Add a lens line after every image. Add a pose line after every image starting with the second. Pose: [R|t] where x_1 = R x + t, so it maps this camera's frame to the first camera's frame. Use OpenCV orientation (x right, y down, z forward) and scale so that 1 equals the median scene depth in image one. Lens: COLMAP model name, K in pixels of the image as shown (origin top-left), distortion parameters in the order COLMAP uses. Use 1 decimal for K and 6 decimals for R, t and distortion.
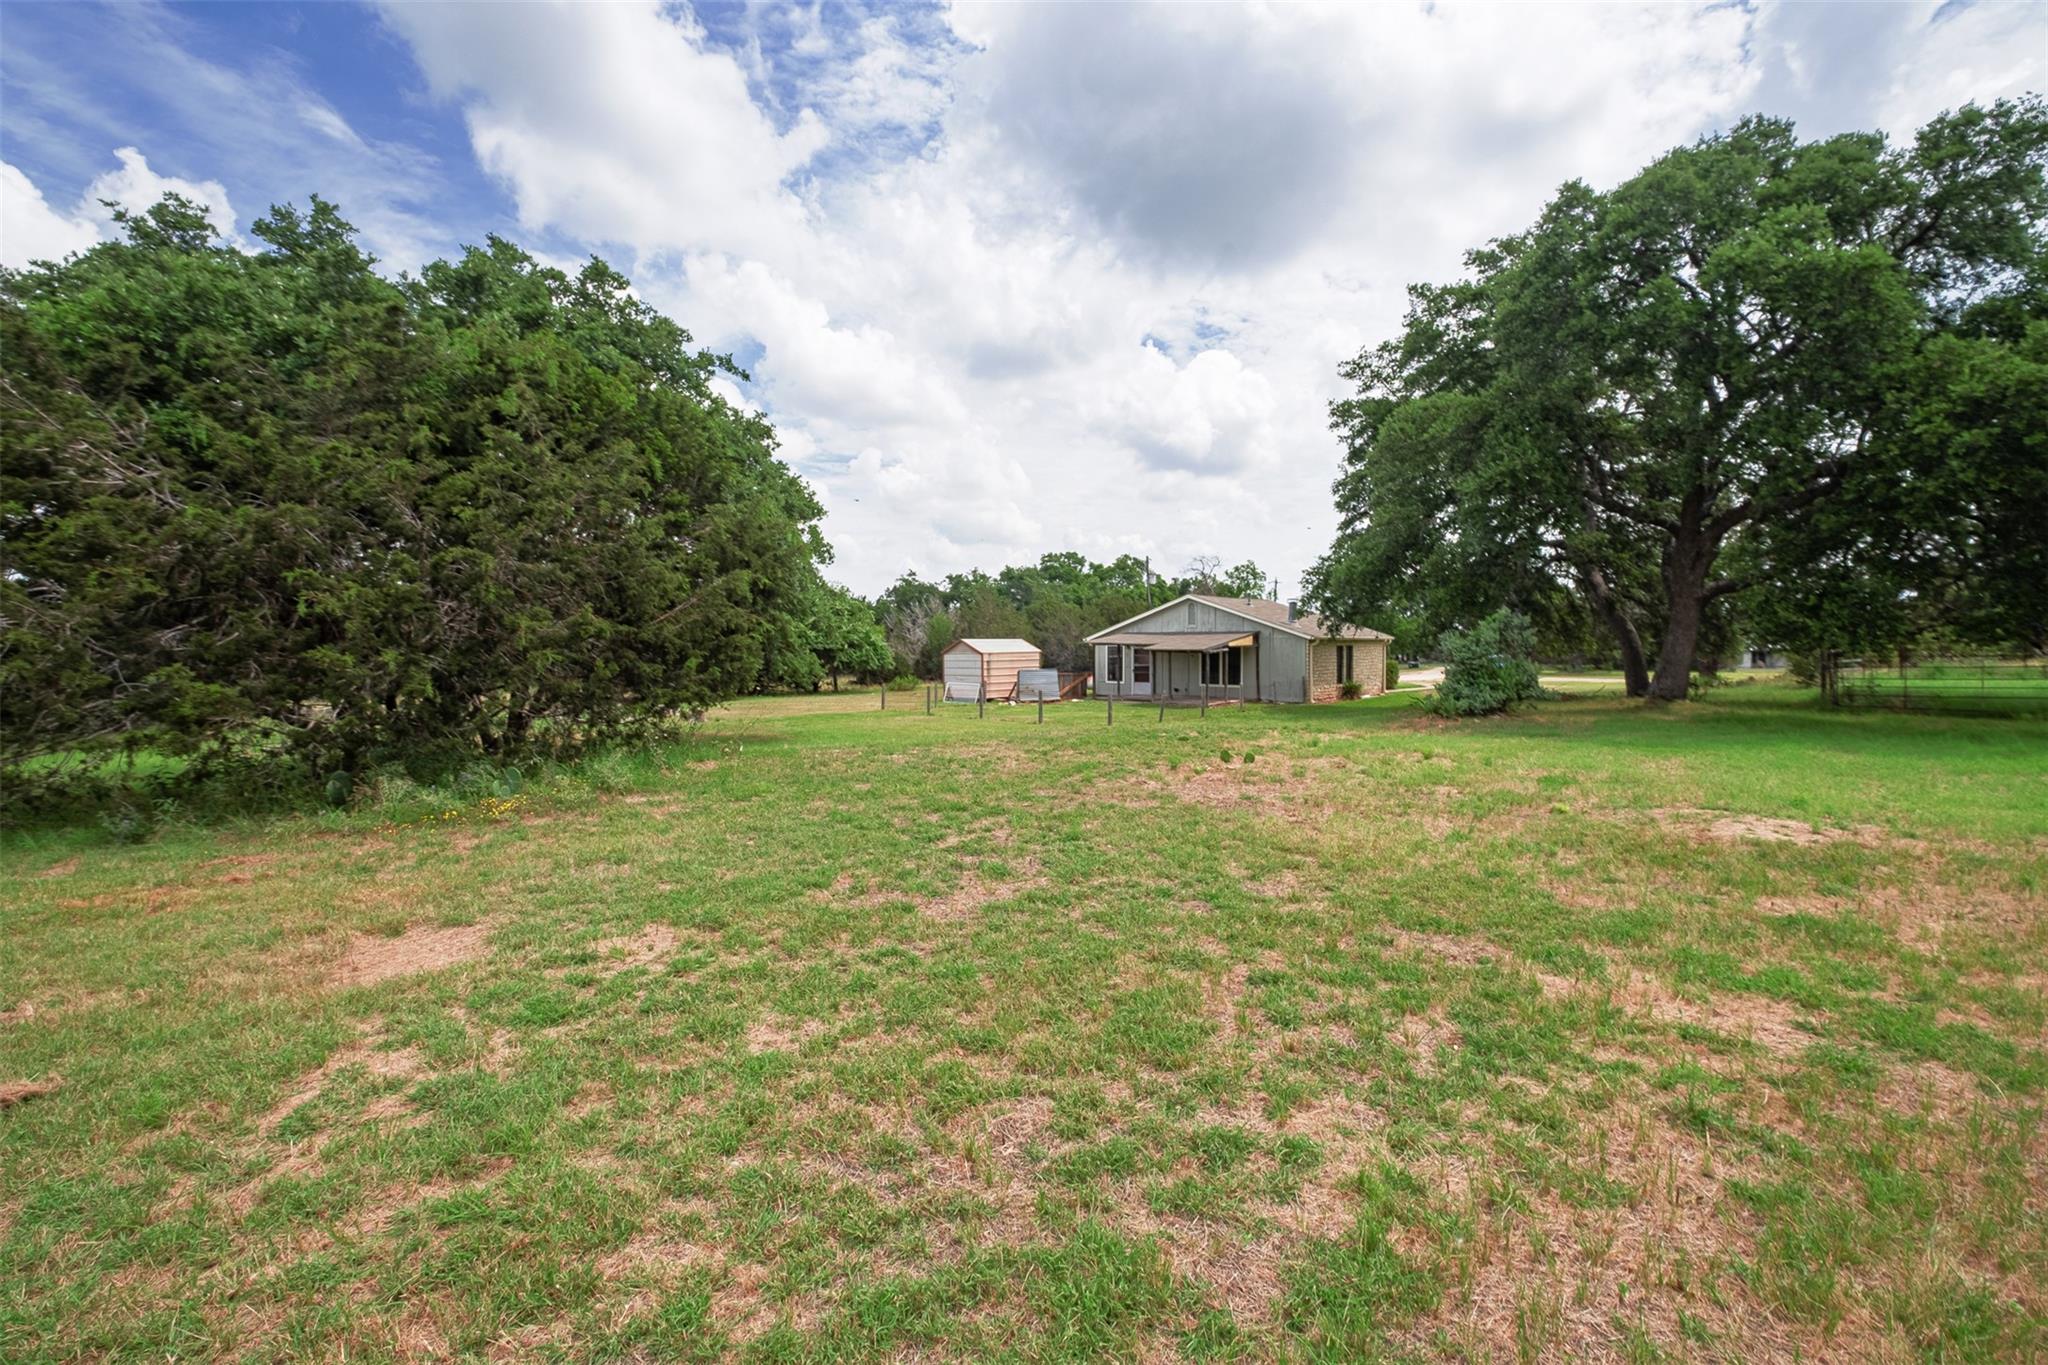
lens RADIAL K [[888.5, 0, 1016.8], [0, 888.5, 680.6], [0, 0, 1]] dist [-0.003700, -0.001859]
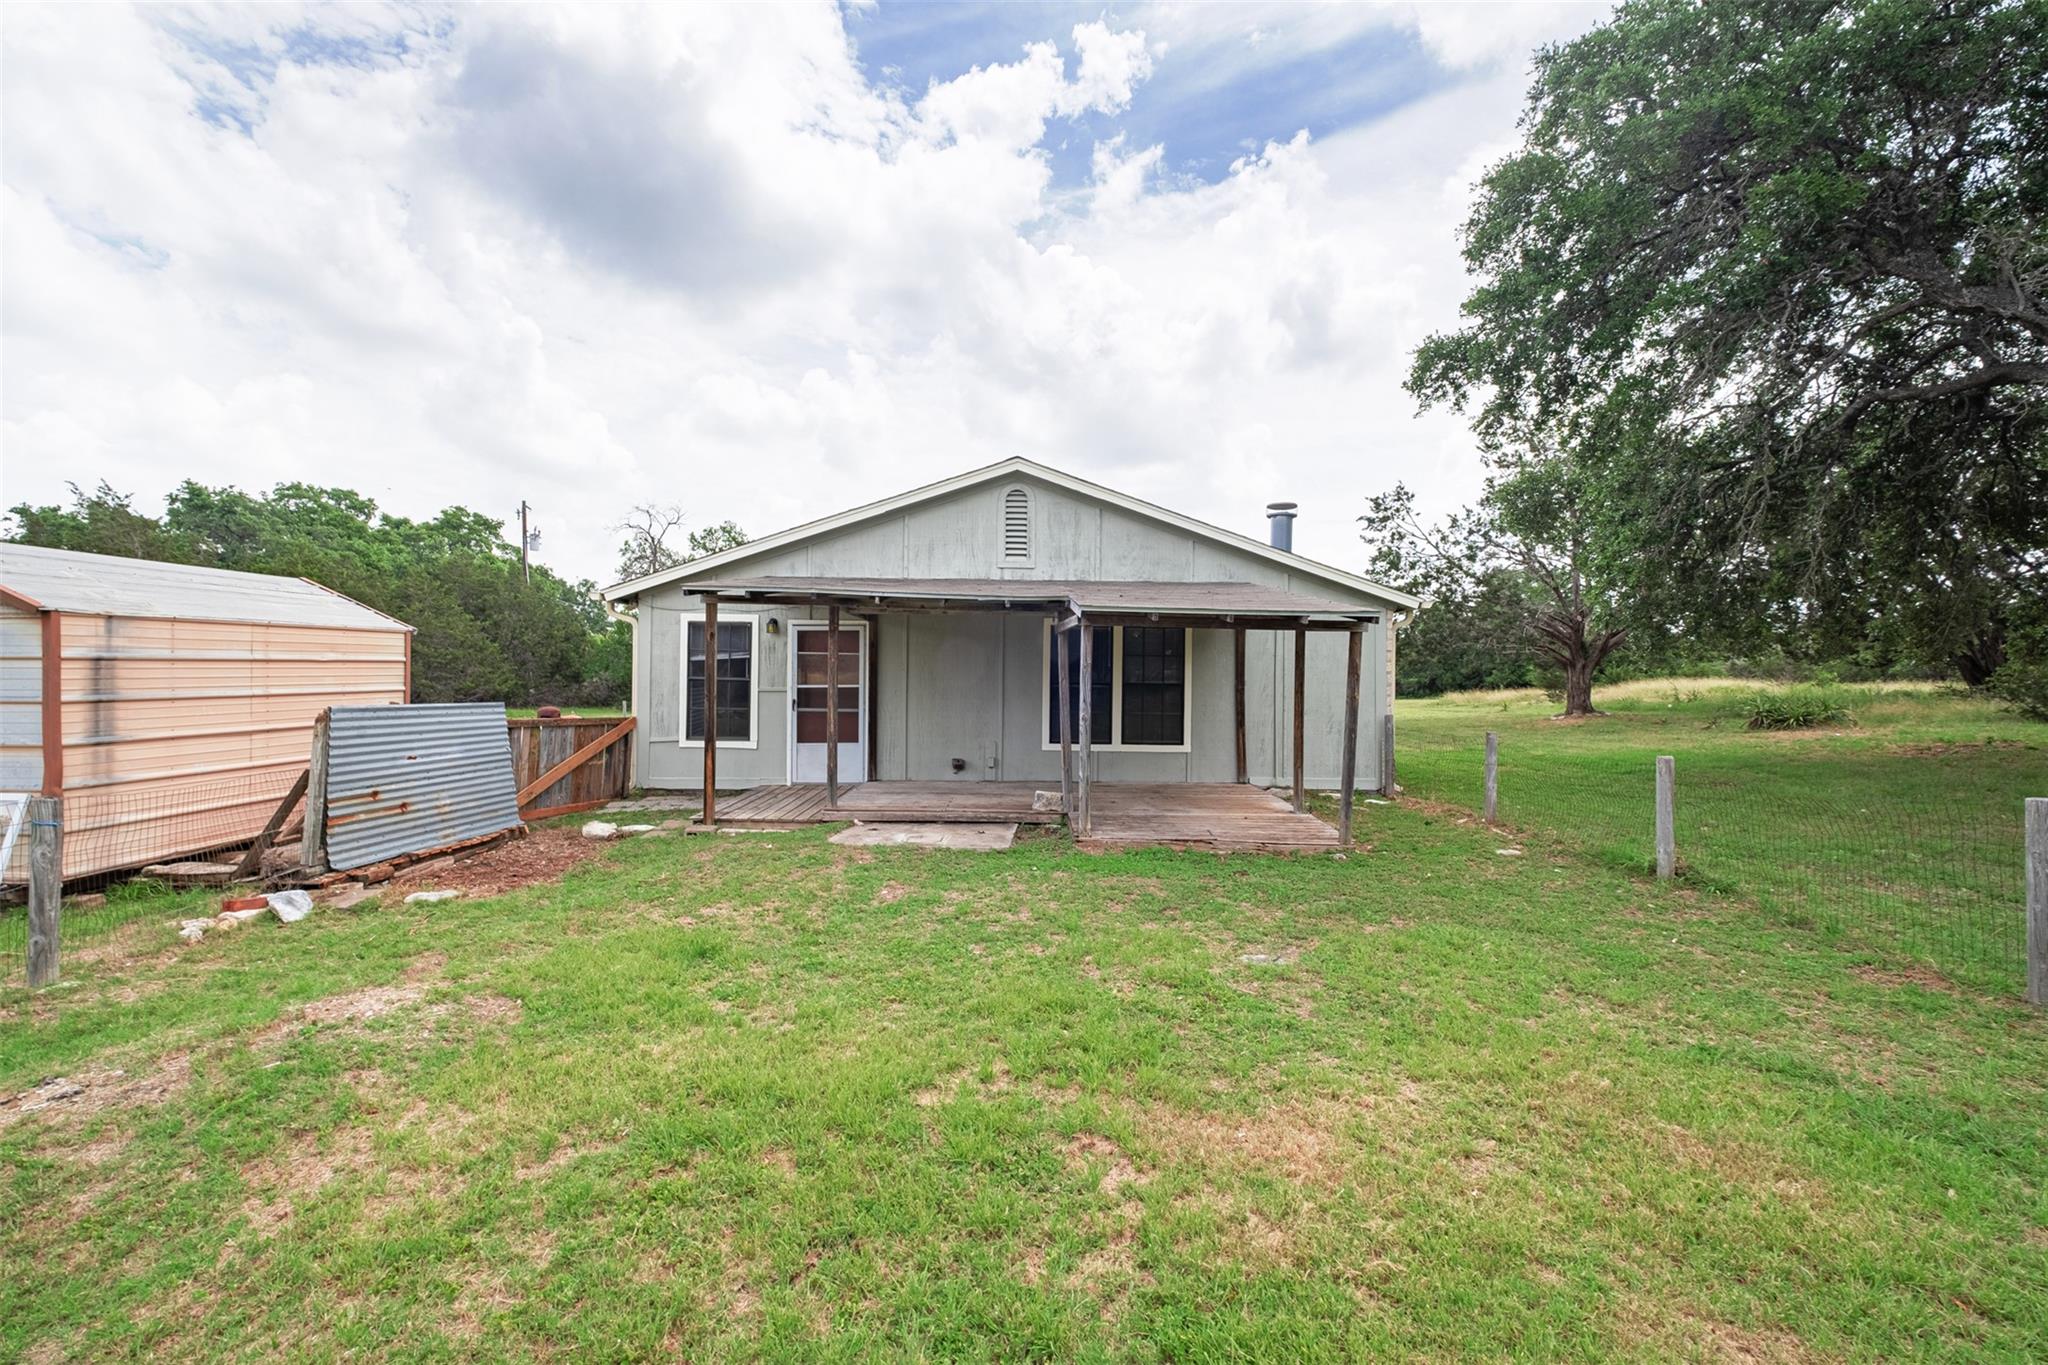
lens RADIAL K [[888.5, 0, 1028.9], [0, 888.5, 682.6], [0, 0, 1]] dist [-0.003700, -0.001859]
pose [[0.725617, 0.008440, 0.688047, -0.018343], [0.012275, 0.999607, -0.025207, -0.009969], [-0.687989, 0.026736, 0.725228, 0.719306]]
